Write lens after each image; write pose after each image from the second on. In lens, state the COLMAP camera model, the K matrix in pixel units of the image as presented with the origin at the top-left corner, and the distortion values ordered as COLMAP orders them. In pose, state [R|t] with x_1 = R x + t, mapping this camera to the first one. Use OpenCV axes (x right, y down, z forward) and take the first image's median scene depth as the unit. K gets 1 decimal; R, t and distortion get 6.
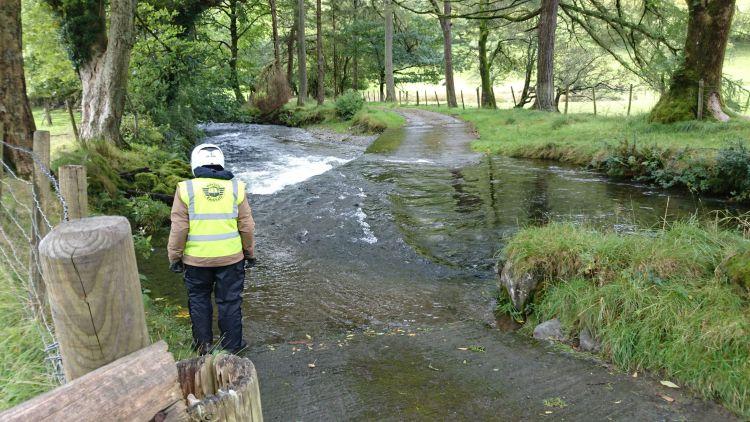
lens RADIAL K [[562.6, 0, 374.9], [0, 562.6, 211.2], [0, 0, 1]] dist [0.023554, -0.011736]
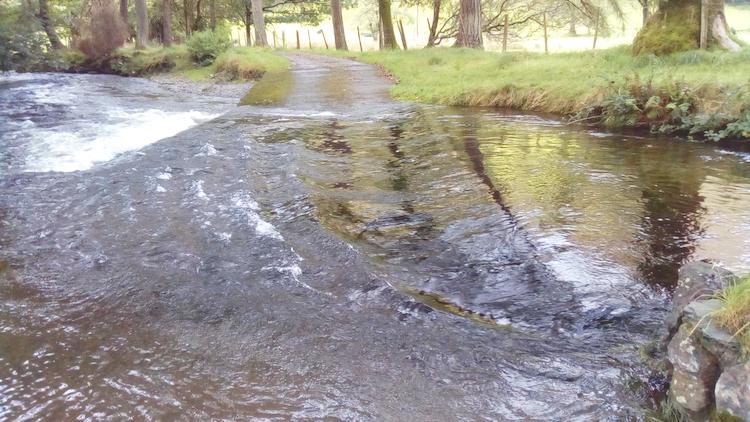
lens RADIAL K [[562.6, 0, 375.4], [0, 562.6, 208.6], [0, 0, 1]] dist [0.023554, -0.011736]
pose [[0.970323, -0.053171, 0.235895, -0.019922], [0.040154, 0.997411, 0.059650, -0.008606], [-0.238456, -0.048408, 0.969946, 0.217870]]
